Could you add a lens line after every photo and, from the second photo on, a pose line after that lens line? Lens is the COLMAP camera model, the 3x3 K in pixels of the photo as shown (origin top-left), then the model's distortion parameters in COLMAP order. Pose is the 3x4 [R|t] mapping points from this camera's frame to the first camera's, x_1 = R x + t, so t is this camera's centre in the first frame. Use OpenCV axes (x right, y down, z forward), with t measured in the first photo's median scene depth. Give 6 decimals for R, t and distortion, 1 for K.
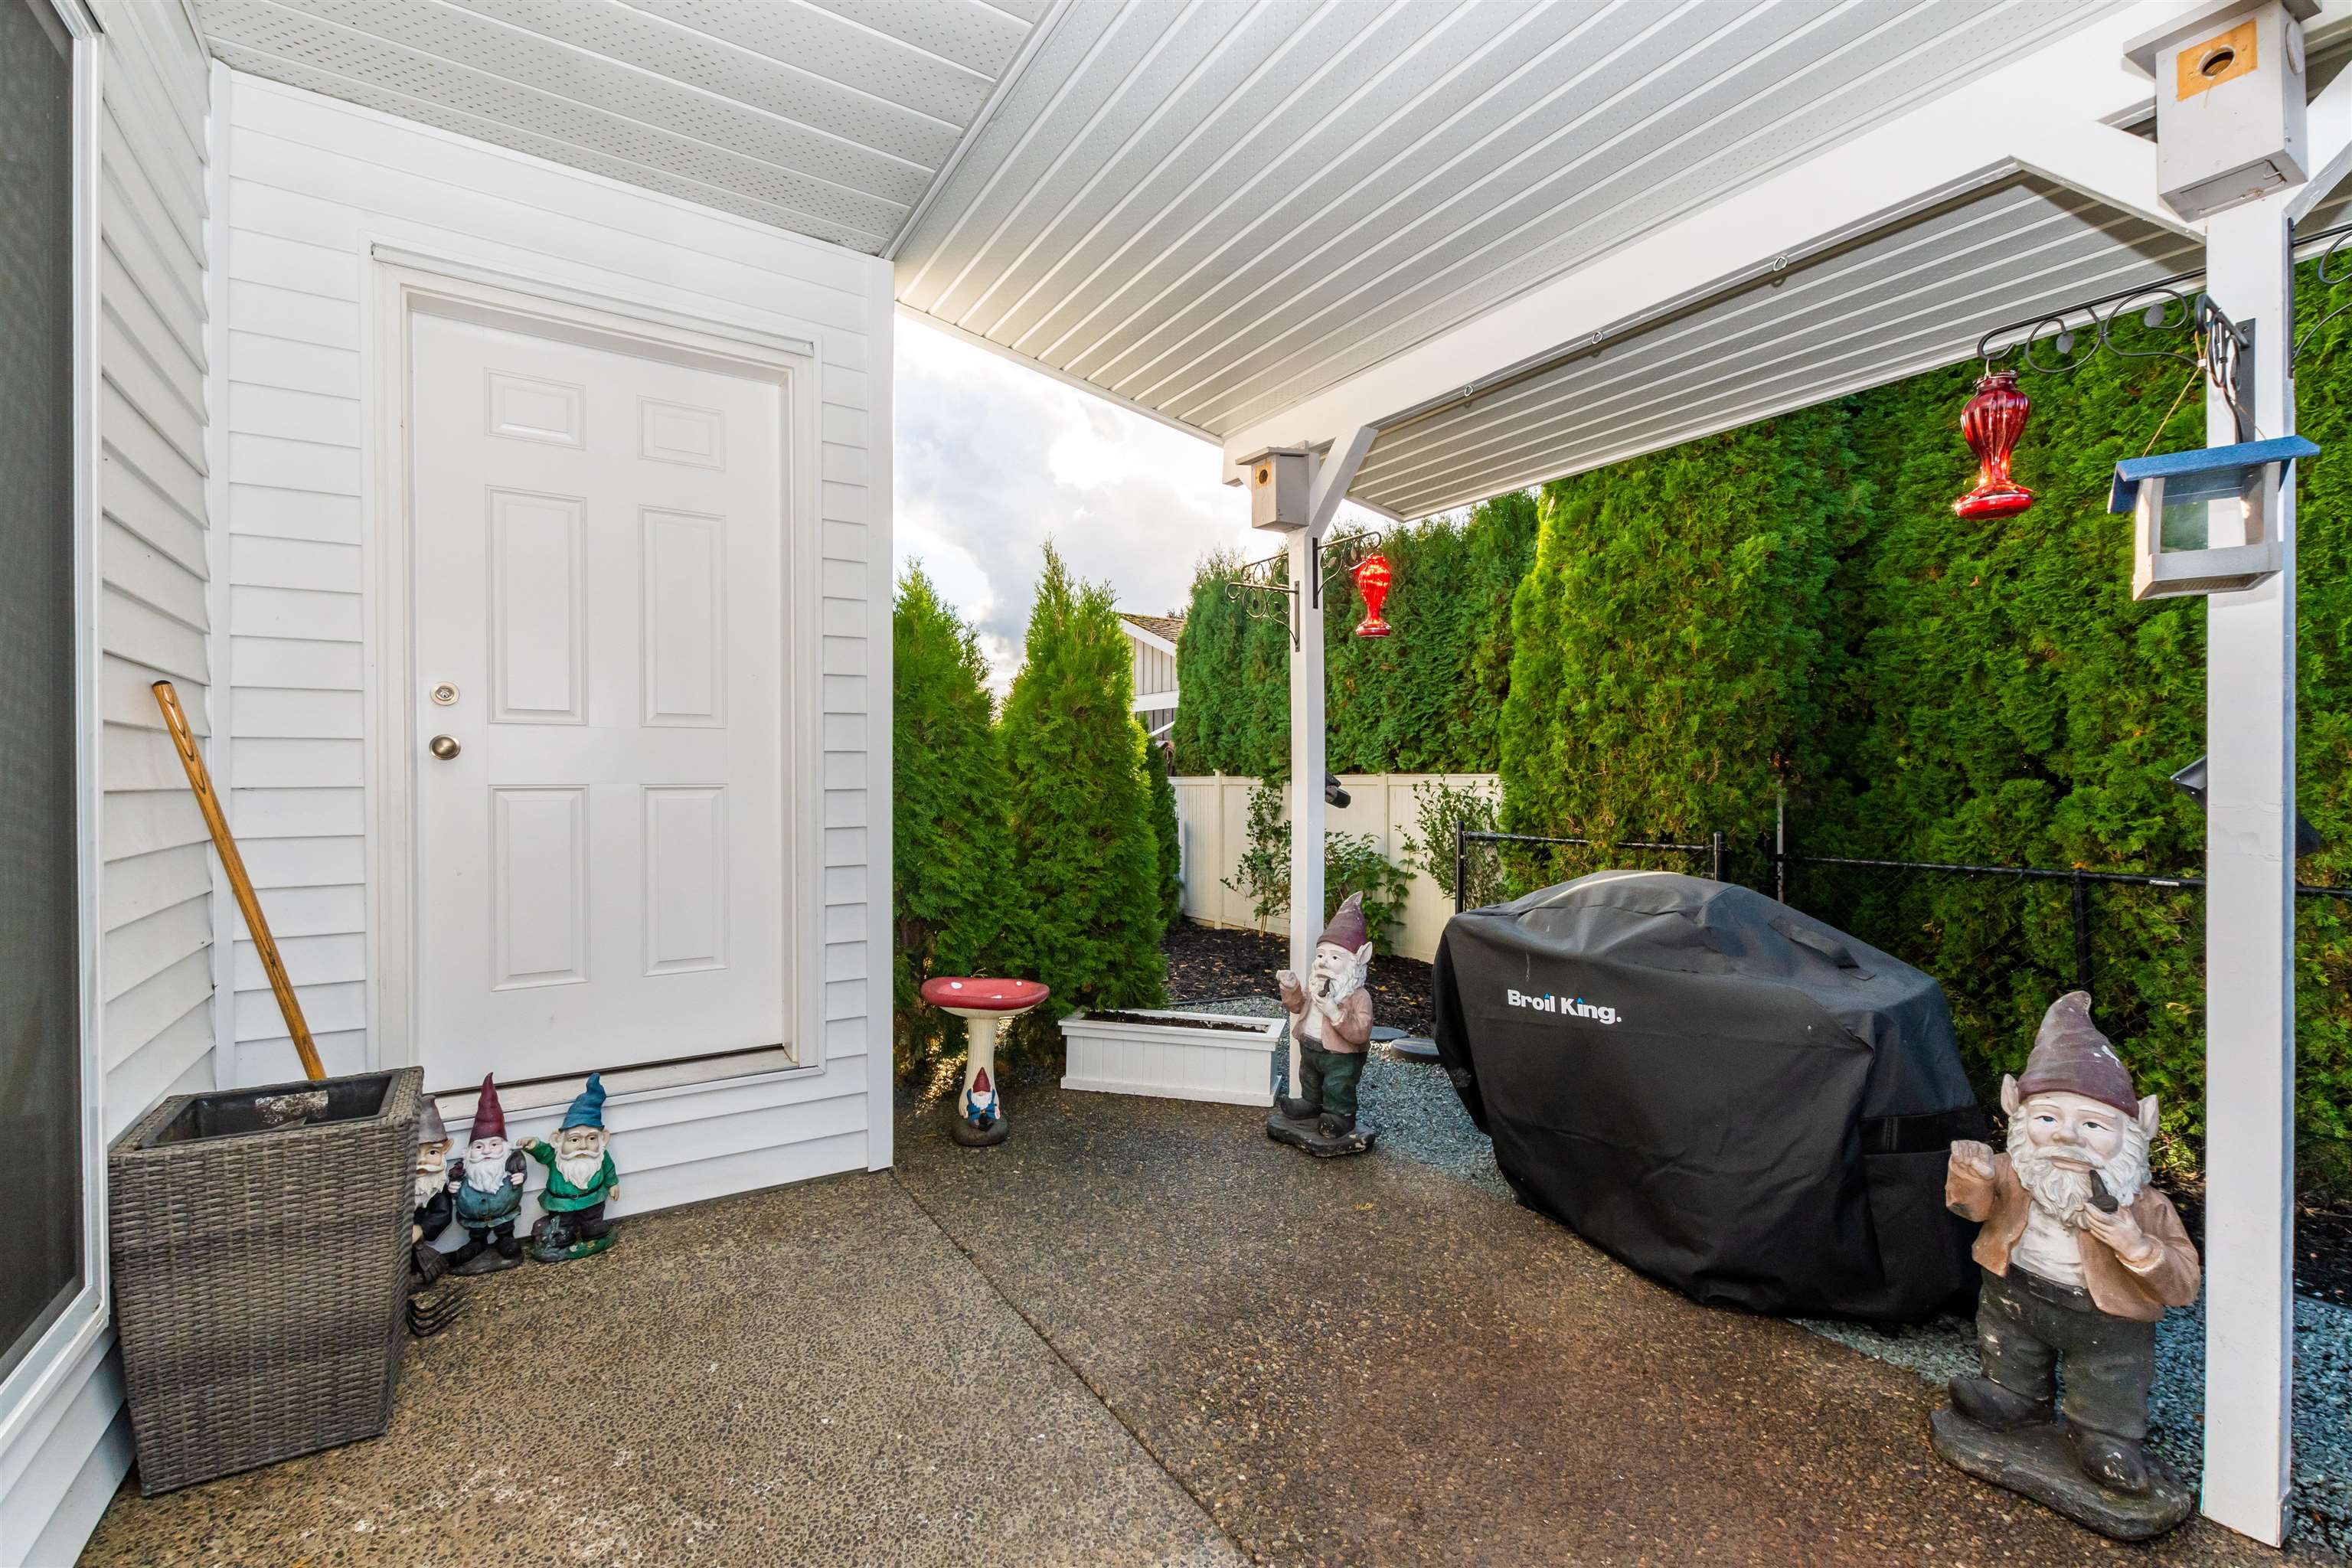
lens RADIAL K [[1018.5, 0, 1176.9], [0, 1018.5, 784.1], [0, 0, 1]] dist [0.000030, -0.000145]
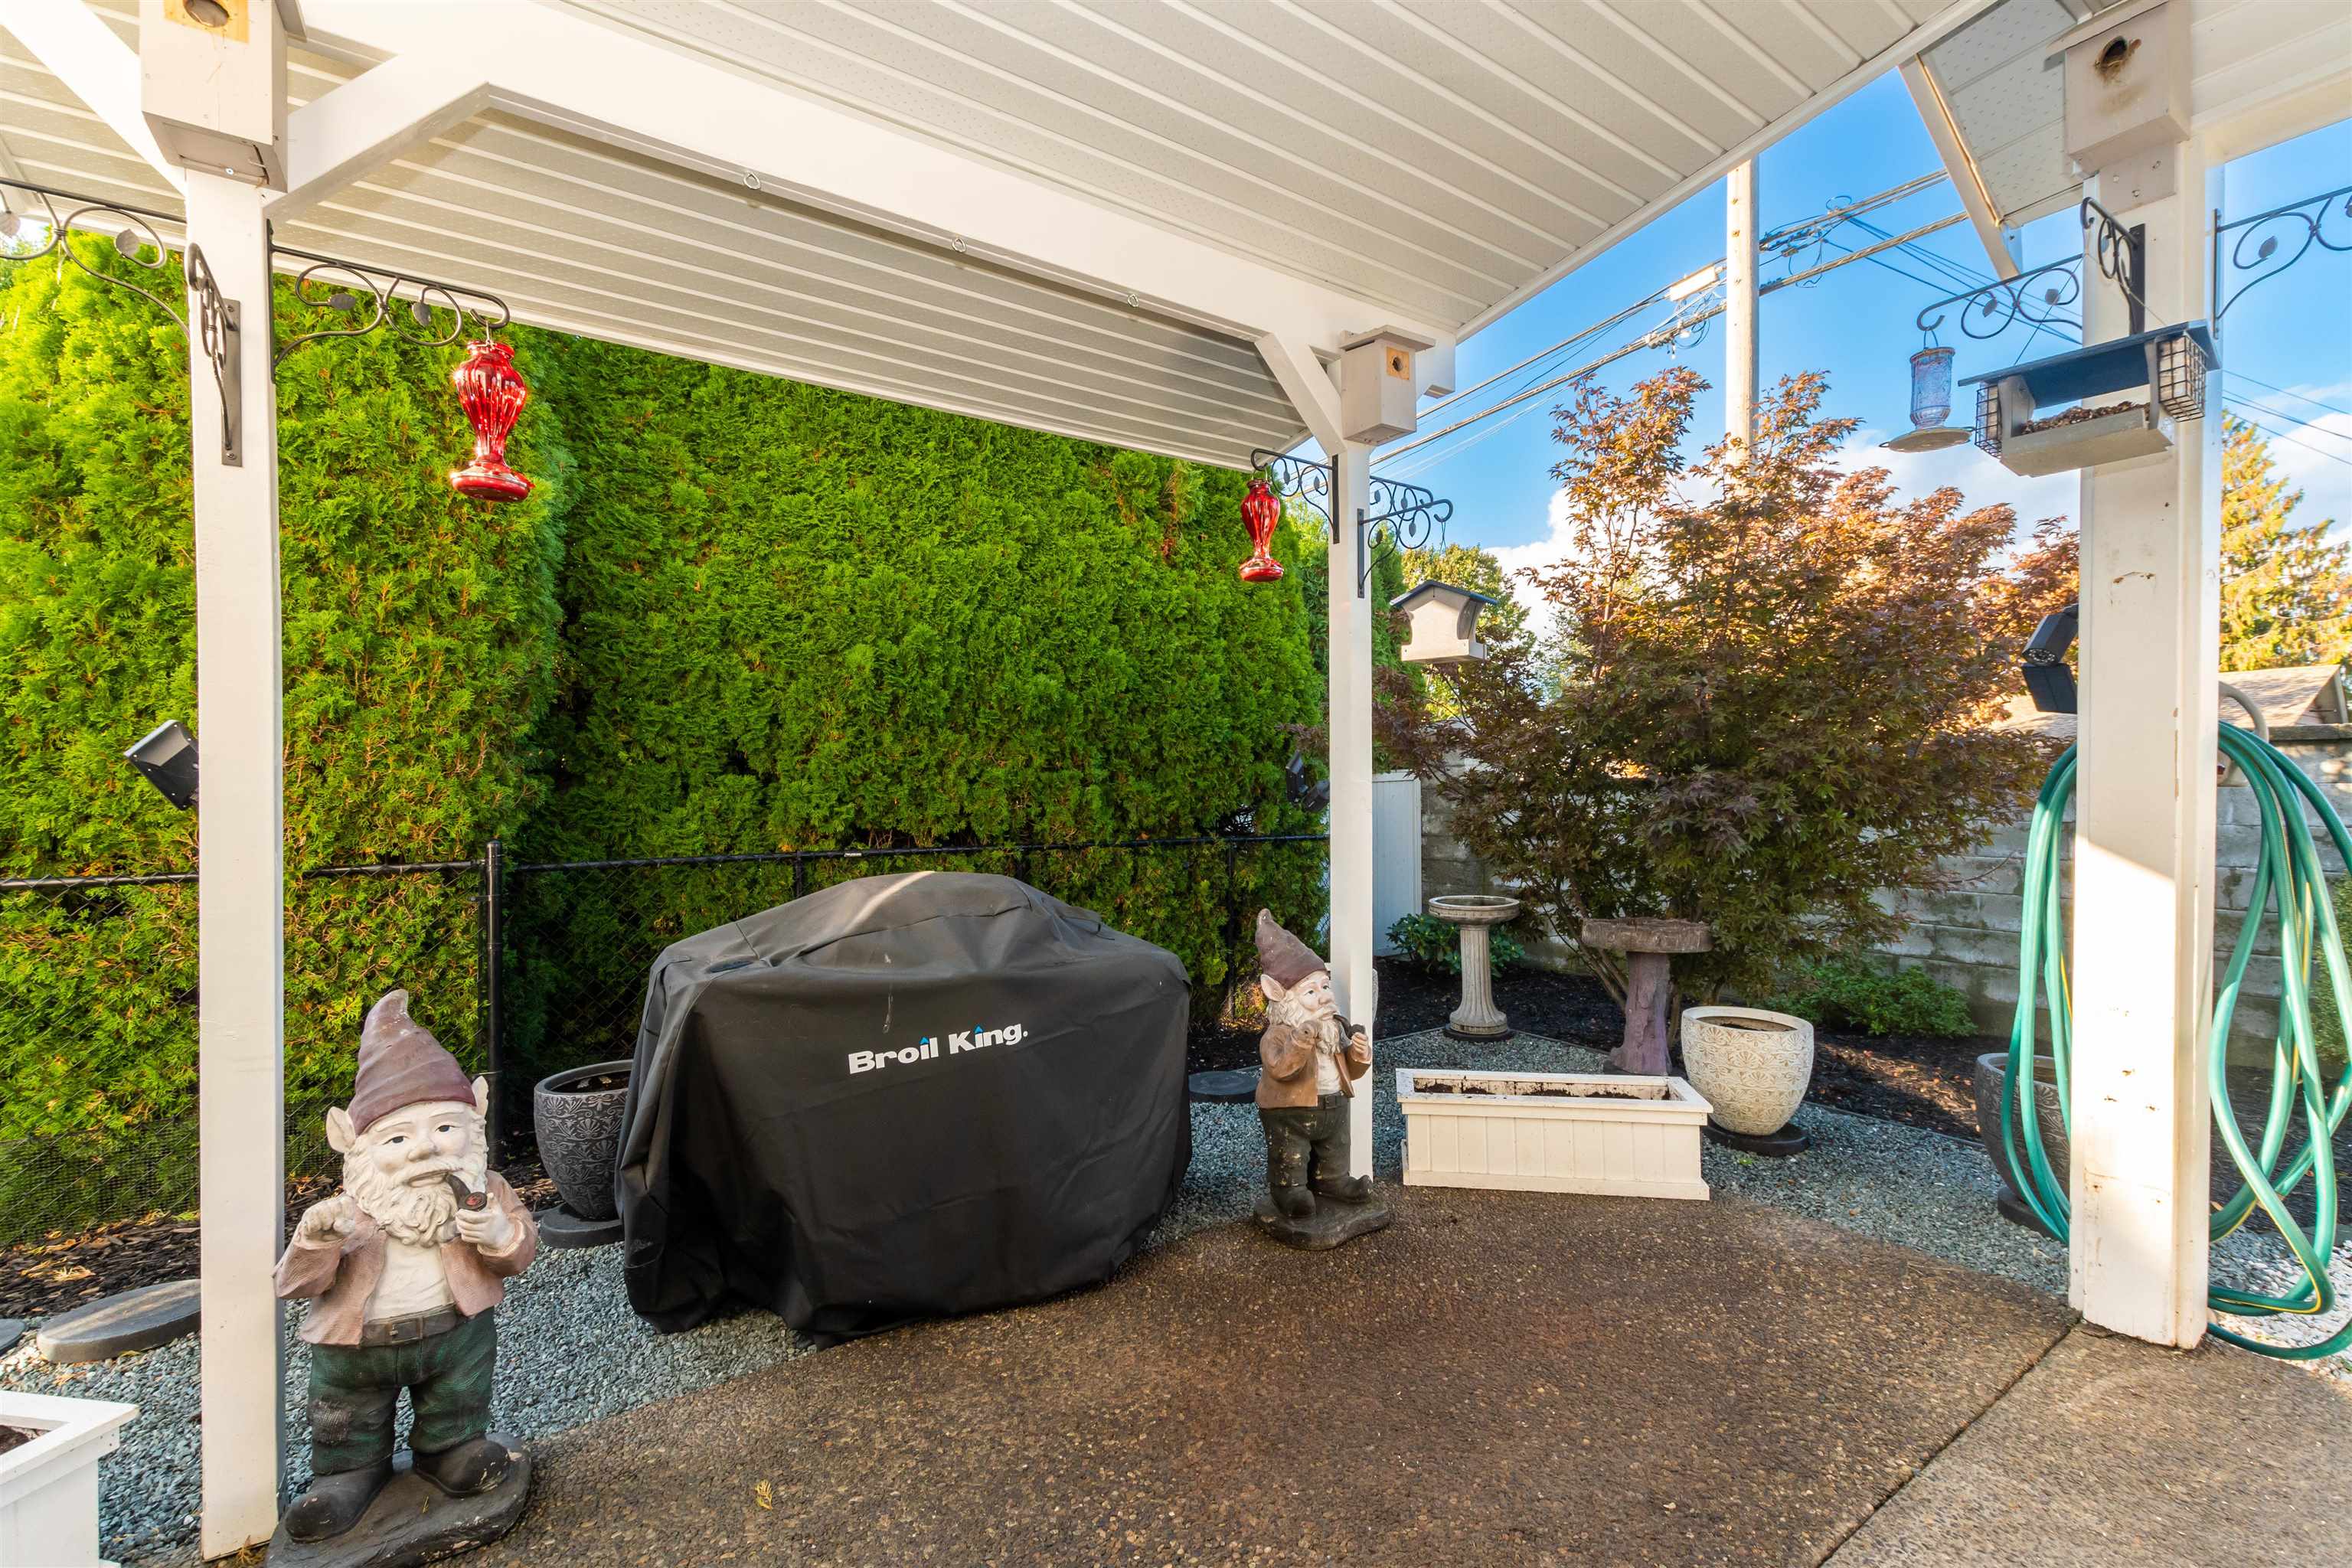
lens RADIAL K [[1018.5, 0, 1176.0], [0, 1018.5, 780.6], [0, 0, 1]] dist [0.000030, -0.000145]
pose [[-0.028854, -0.000623, 0.999583, -0.273876], [0.008540, 0.999963, 0.000870, 0.004749], [-0.999547, 0.008561, -0.028848, 0.524609]]
